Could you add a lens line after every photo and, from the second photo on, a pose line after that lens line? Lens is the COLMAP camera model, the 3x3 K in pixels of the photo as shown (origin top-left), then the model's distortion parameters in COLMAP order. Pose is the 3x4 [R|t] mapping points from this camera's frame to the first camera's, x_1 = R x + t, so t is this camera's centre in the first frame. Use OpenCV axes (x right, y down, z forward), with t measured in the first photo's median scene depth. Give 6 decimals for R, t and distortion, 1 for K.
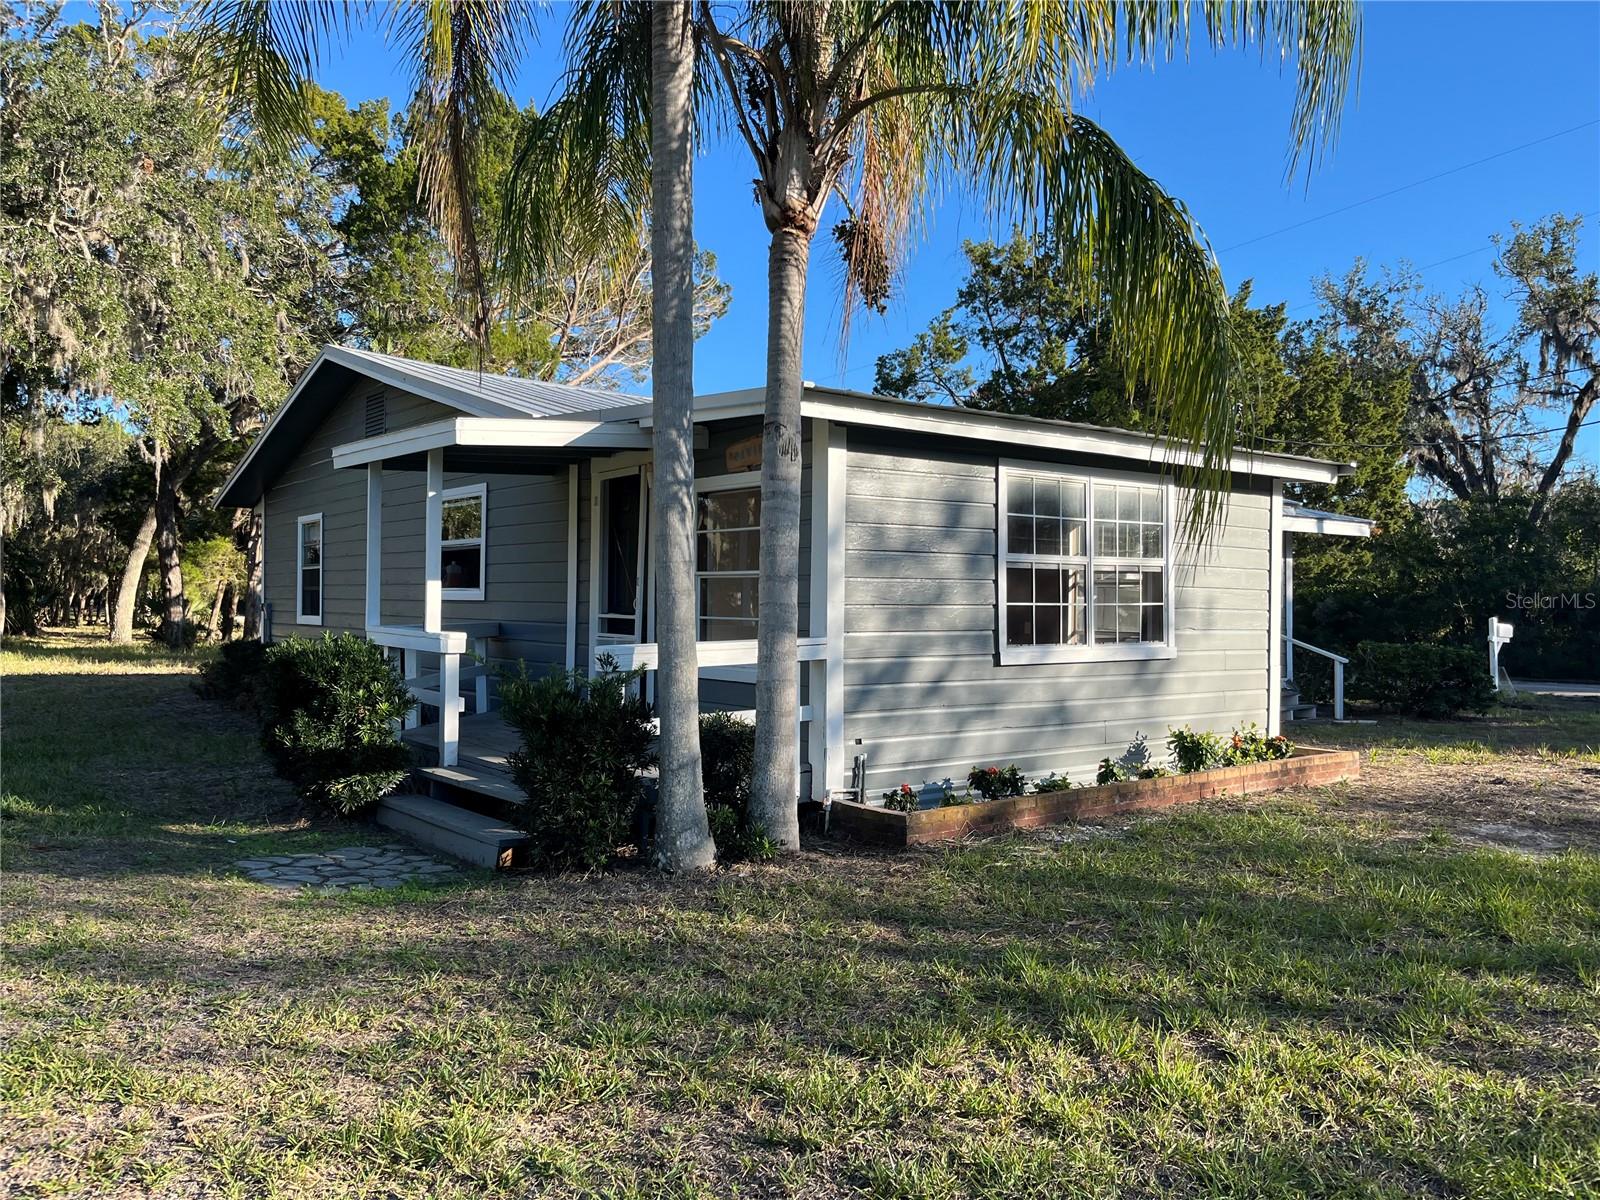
lens RADIAL K [[1260.1, 0, 799.4], [0, 1260.1, 591.0], [0, 0, 1]] dist [0.035109, -0.016826]
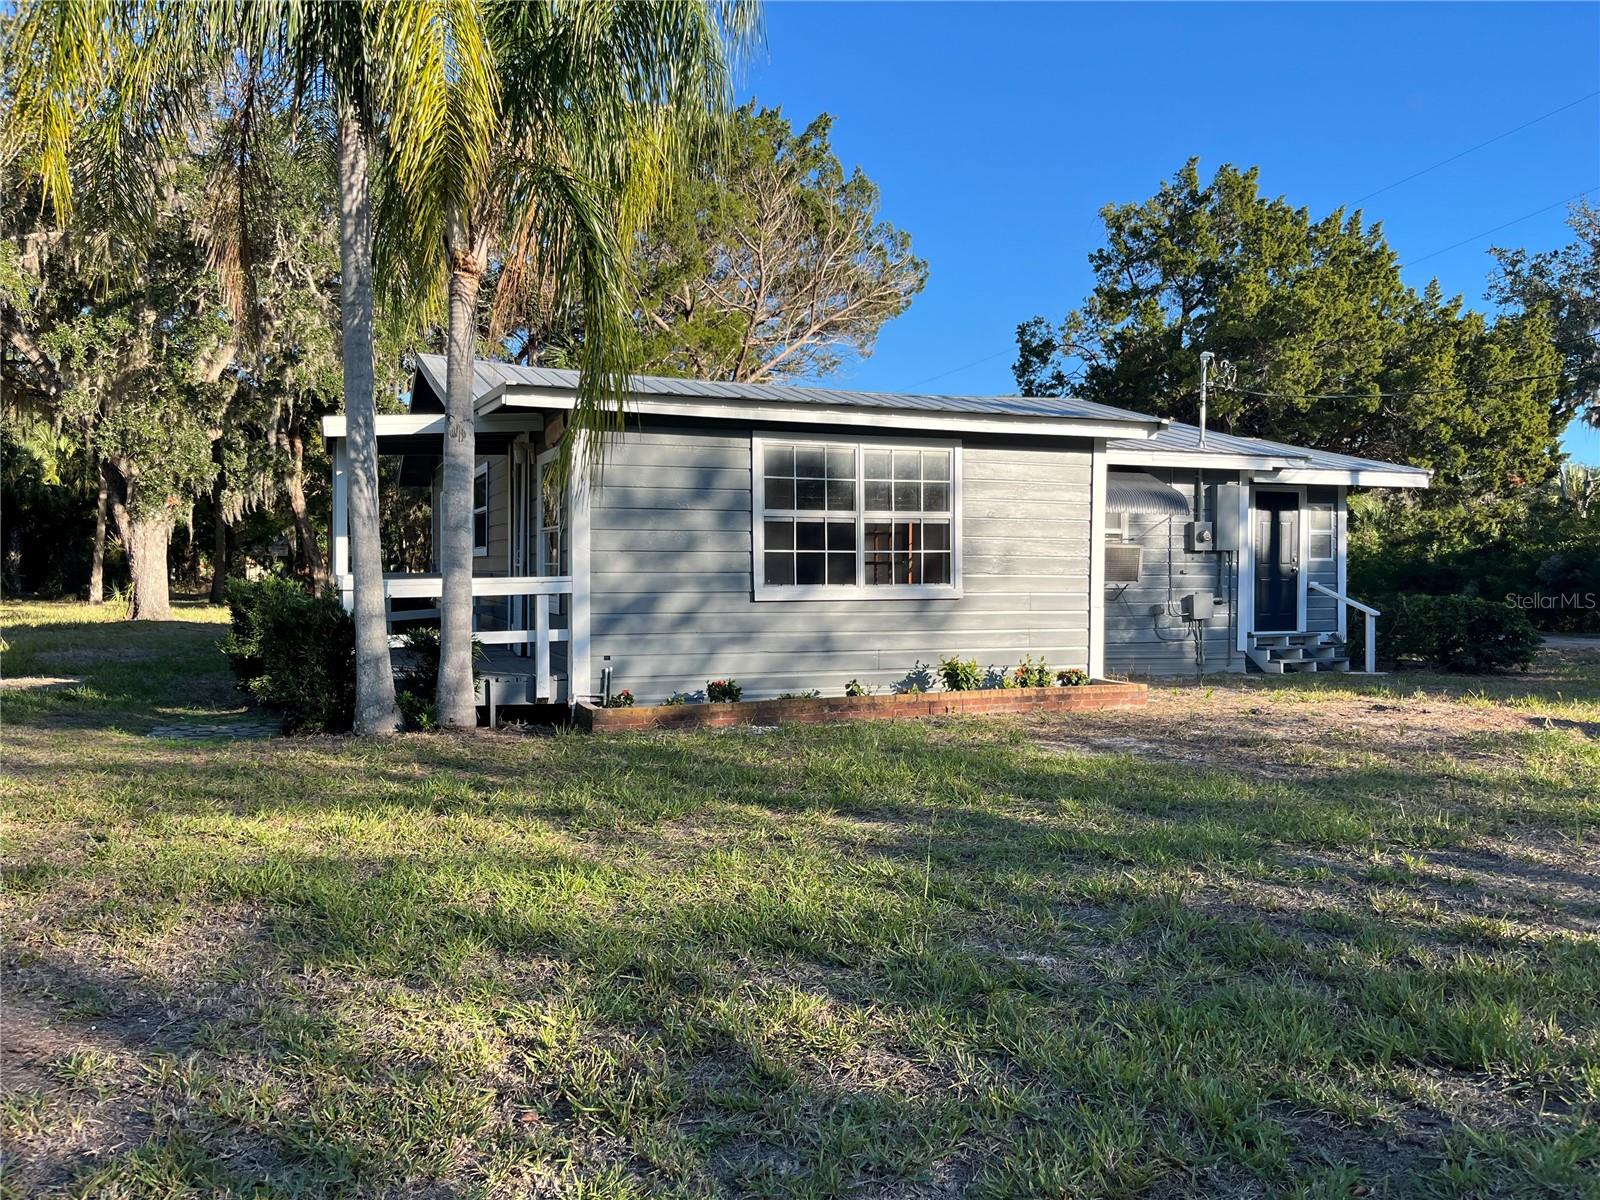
lens RADIAL K [[1260.1, 0, 800.4], [0, 1260.1, 605.0], [0, 0, 1]] dist [0.035109, -0.016826]
pose [[0.960280, 0.001672, -0.279034, 0.534020], [0.008151, 0.999387, 0.034041, 0.020933], [0.278920, -0.034963, 0.959678, -0.158278]]
